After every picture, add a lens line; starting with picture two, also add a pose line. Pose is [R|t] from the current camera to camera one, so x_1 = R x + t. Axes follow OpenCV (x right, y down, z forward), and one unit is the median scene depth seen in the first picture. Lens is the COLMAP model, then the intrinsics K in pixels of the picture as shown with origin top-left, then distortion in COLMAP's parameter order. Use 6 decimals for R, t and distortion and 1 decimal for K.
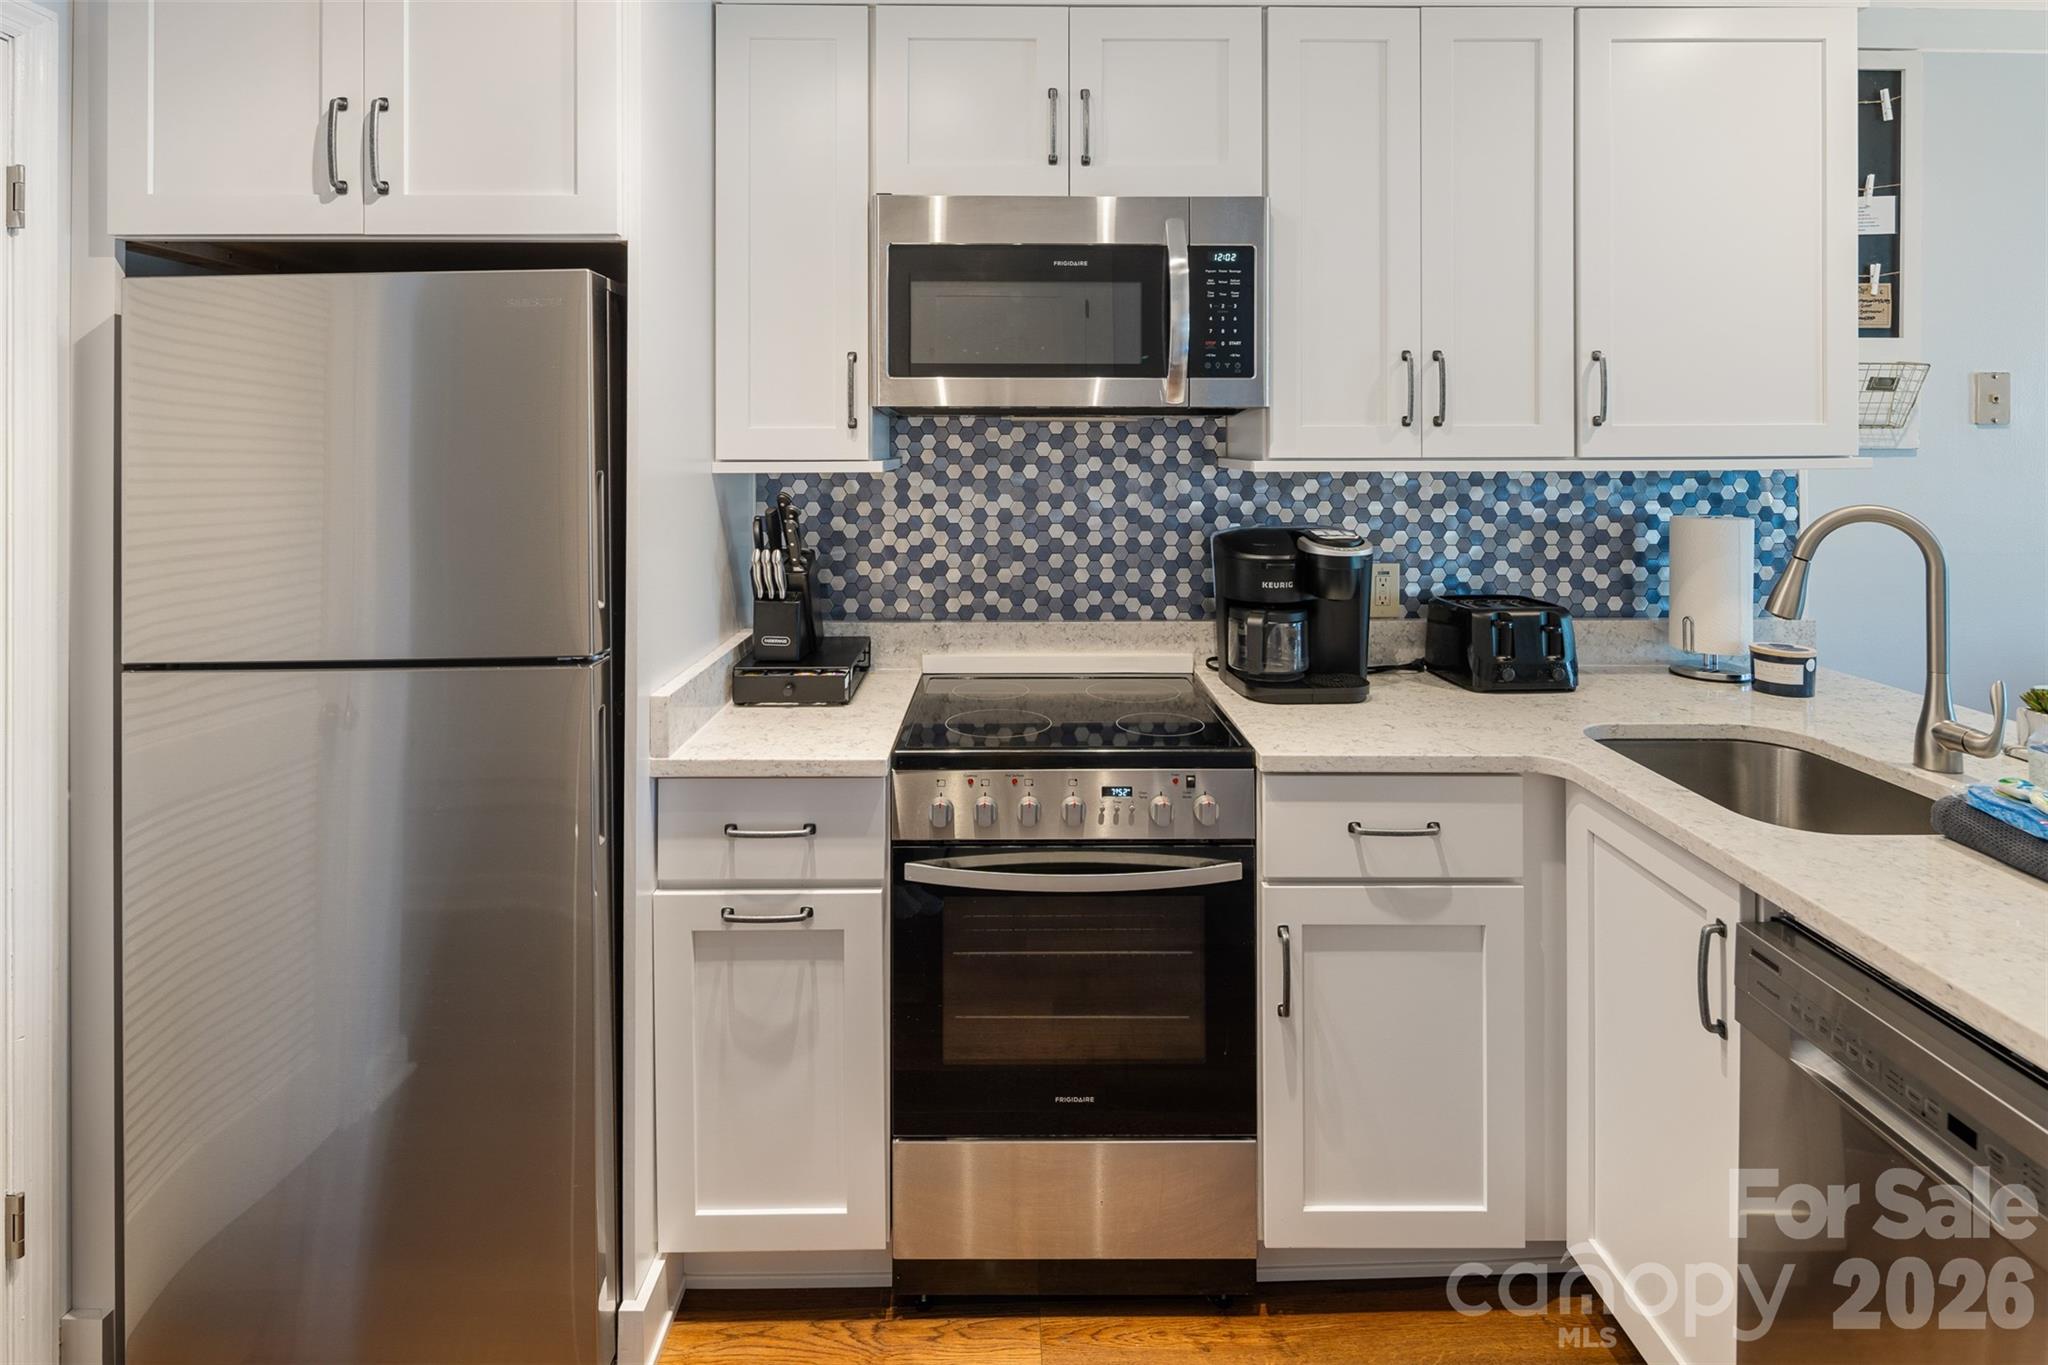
lens RADIAL K [[1029.4, 0, 1007.1], [0, 1029.4, 434.9], [0, 0, 1]] dist [0.001249, -0.002127]
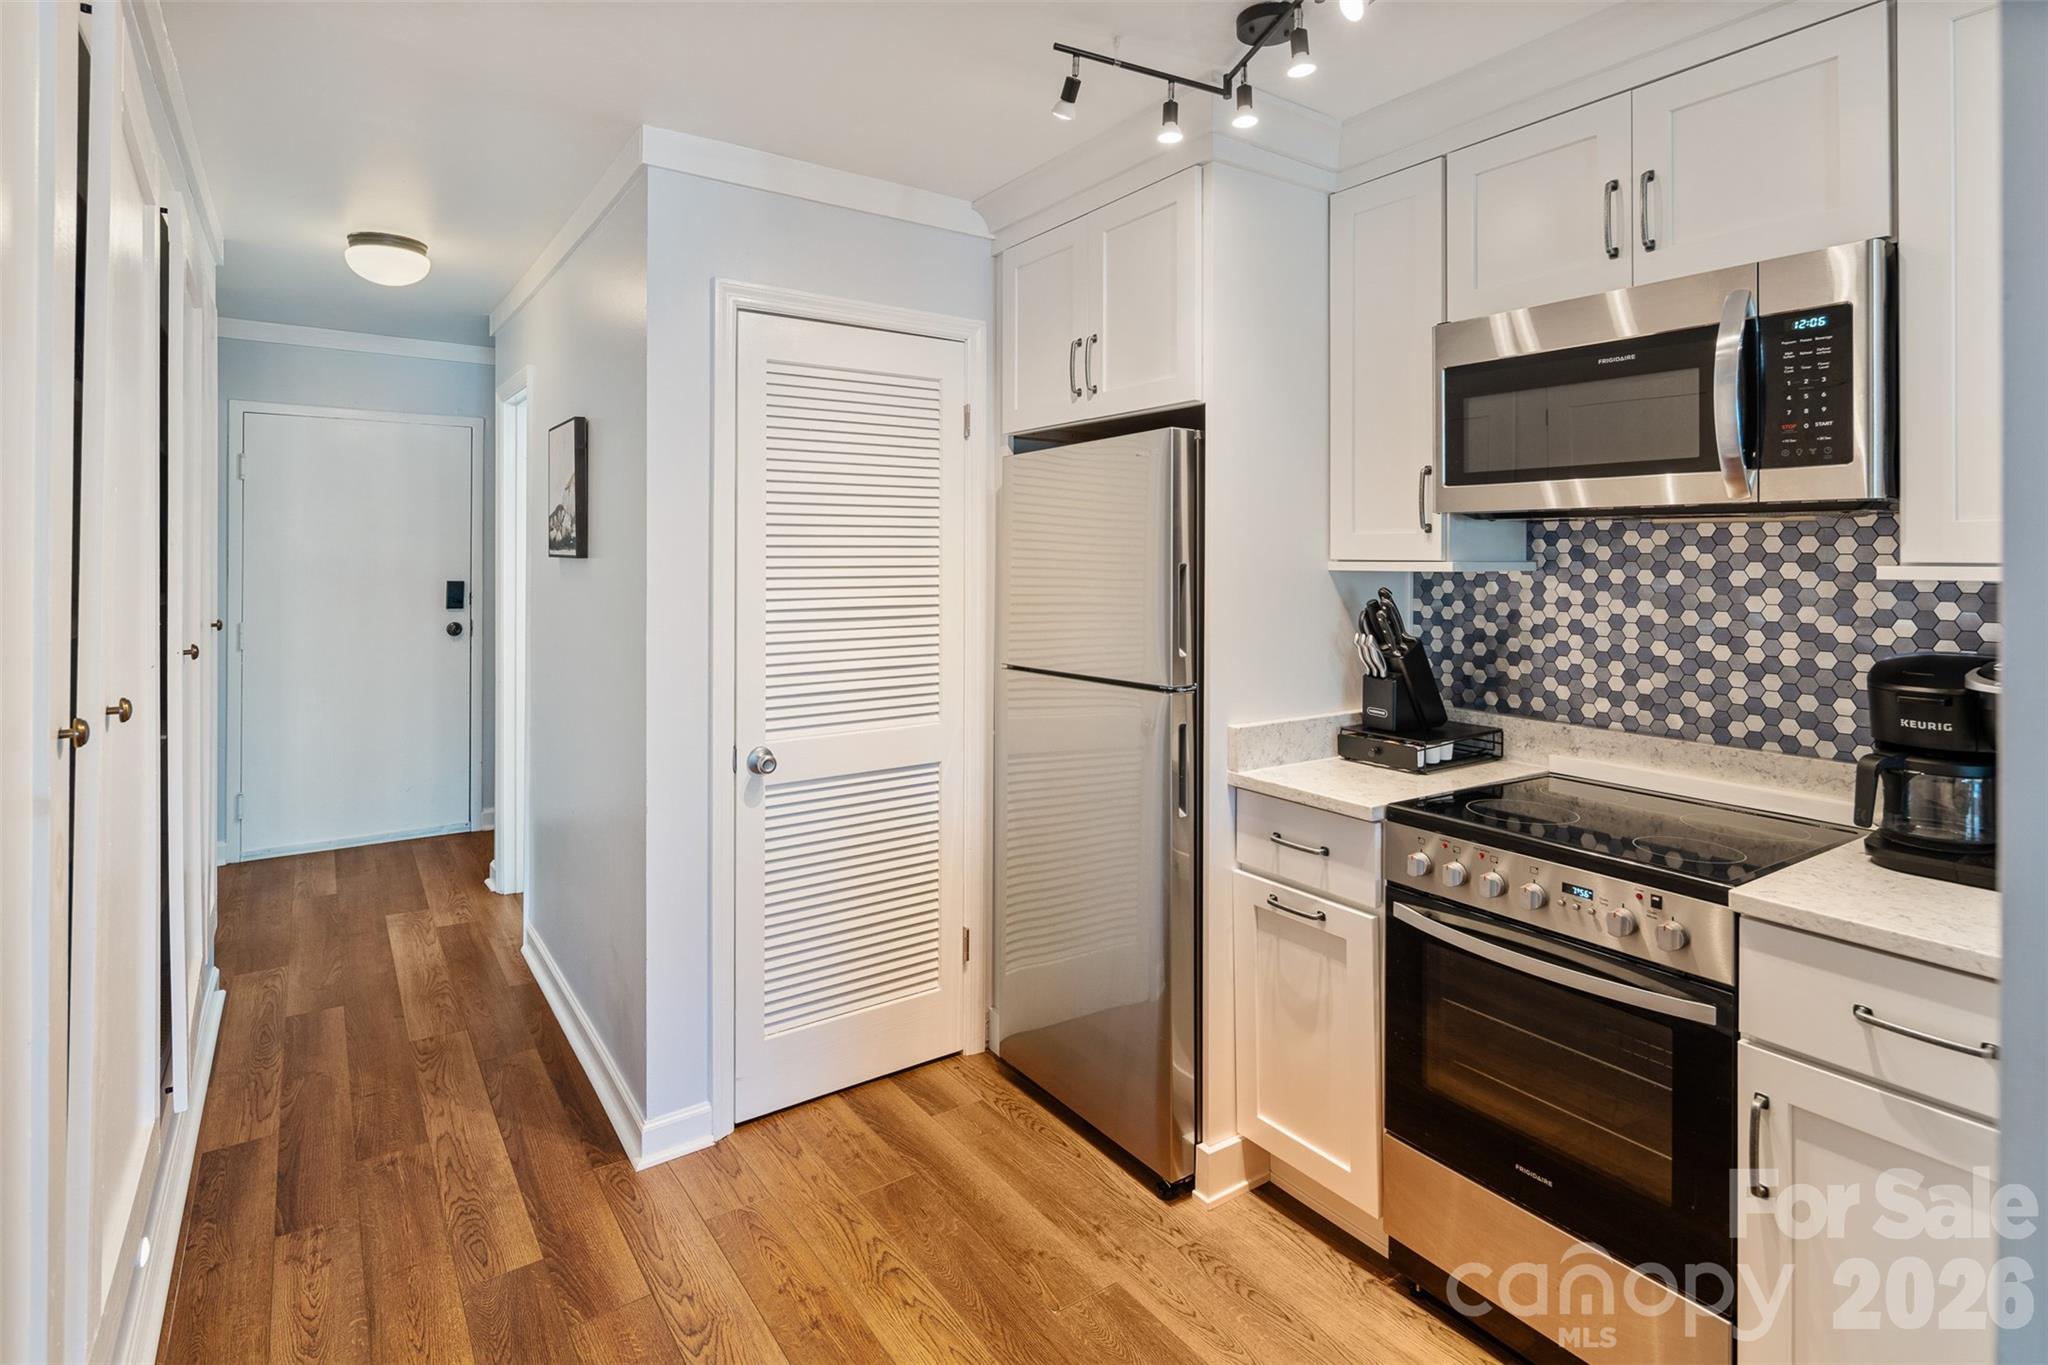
lens RADIAL K [[1020.9, 0, 1019.3], [0, 1020.9, 550.8], [0, 0, 1]] dist [0.001040, -0.001293]
pose [[0.557102, -0.000291, -0.830444, 0.457907], [0.000253, 1.000000, -0.000180, 0.011689], [0.830444, -0.000109, 0.557102, -0.002874]]
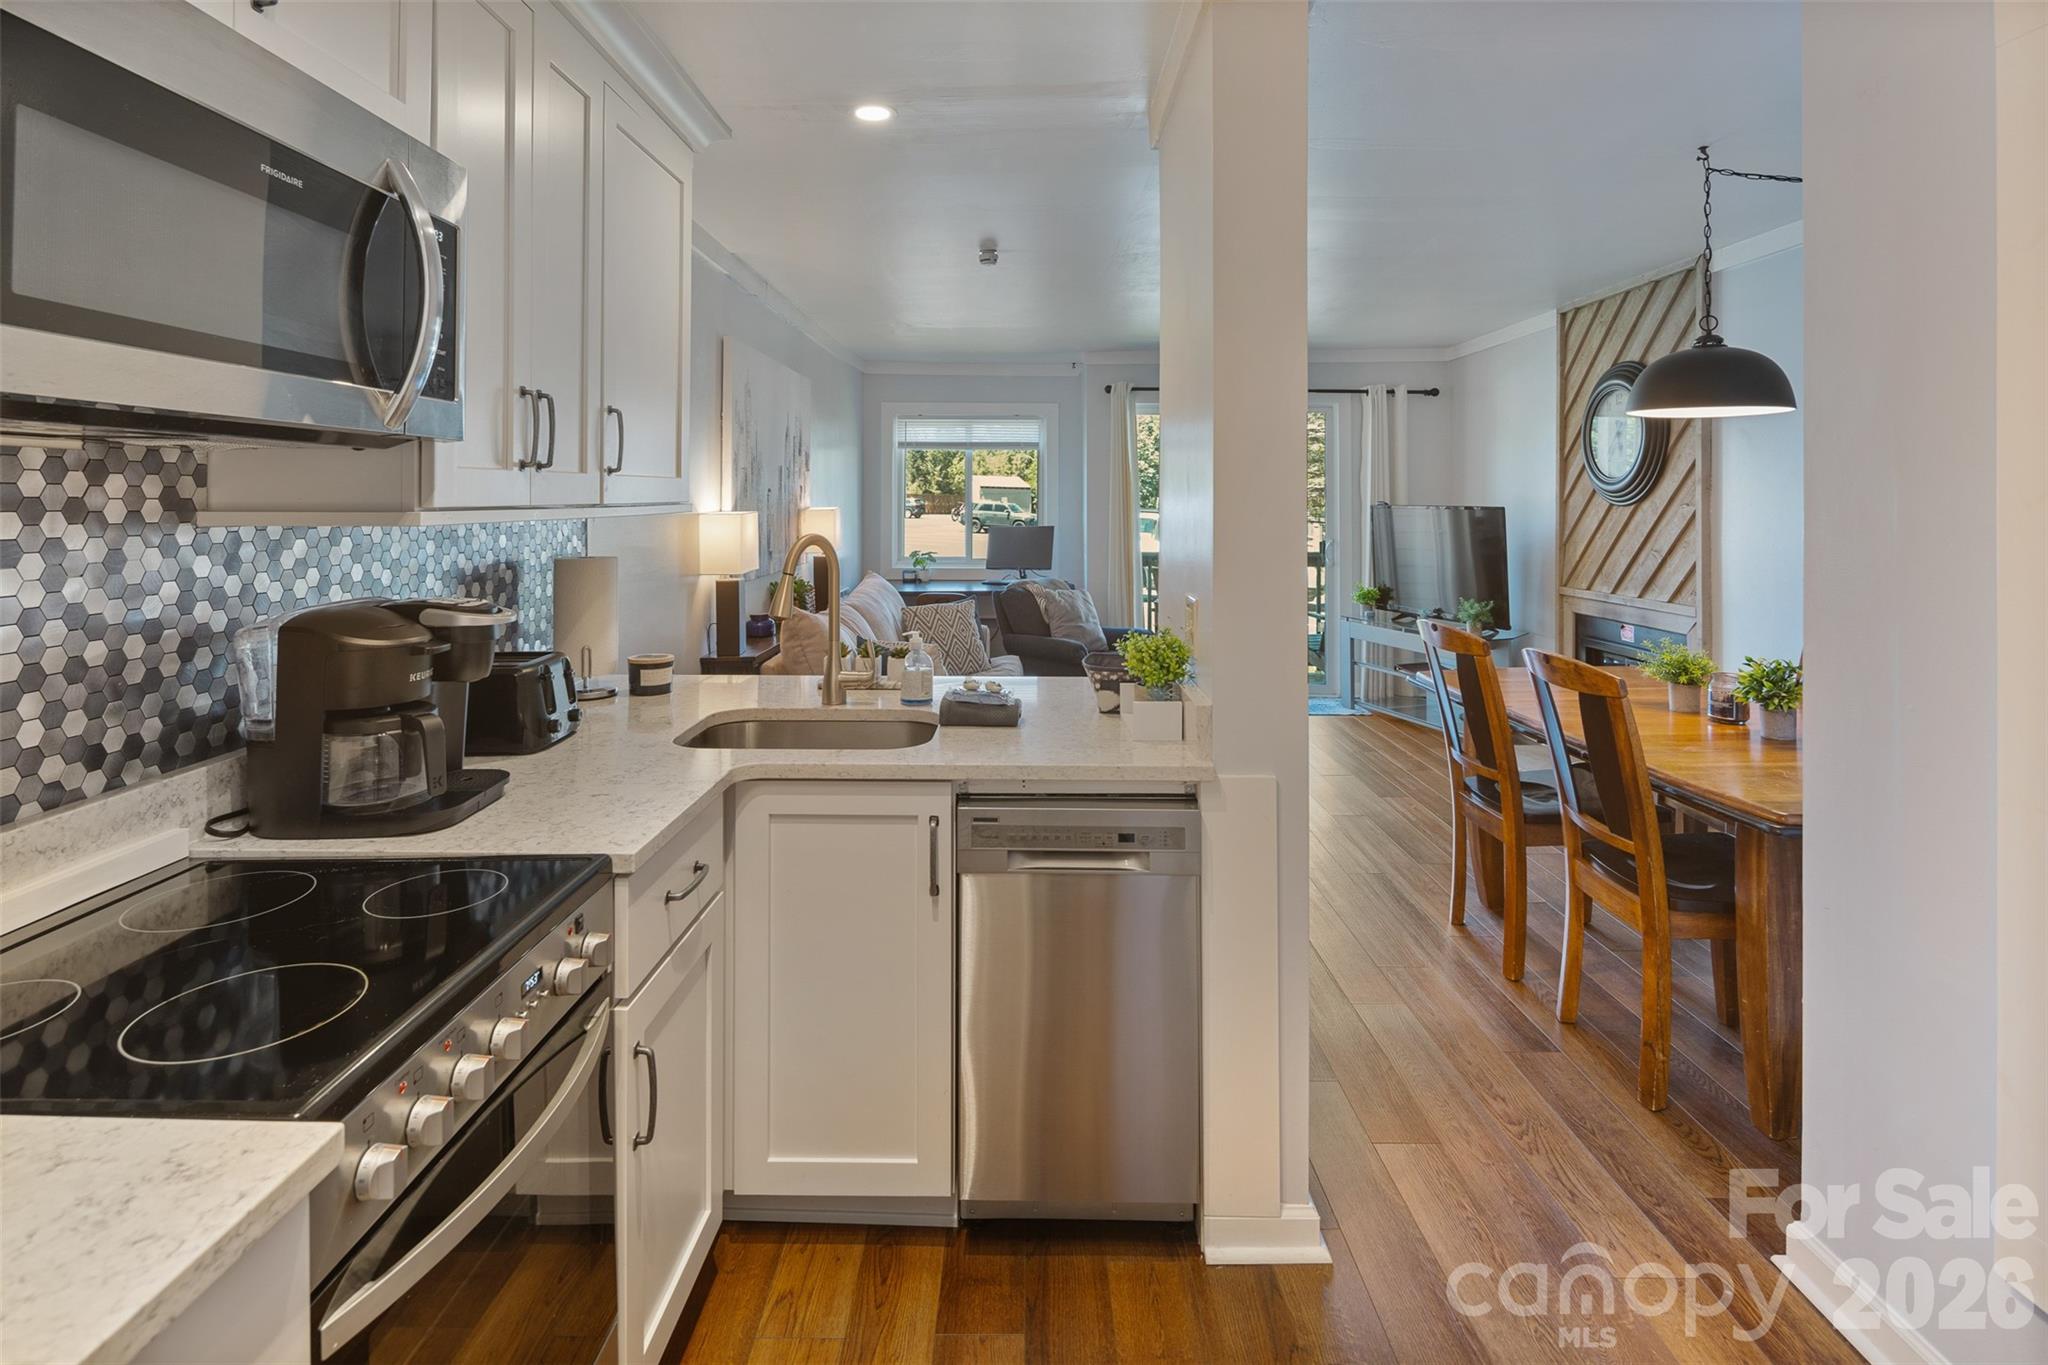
lens RADIAL K [[1024.4, 0, 1021.2], [0, 1024.4, 493.9], [0, 0, 1]] dist [-0.000579, -0.002326]
pose [[0.015687, 0.005145, 0.999864, -0.425855], [-0.005169, 0.999974, -0.005065, 0.011958], [-0.999864, -0.005089, 0.015713, 0.478361]]
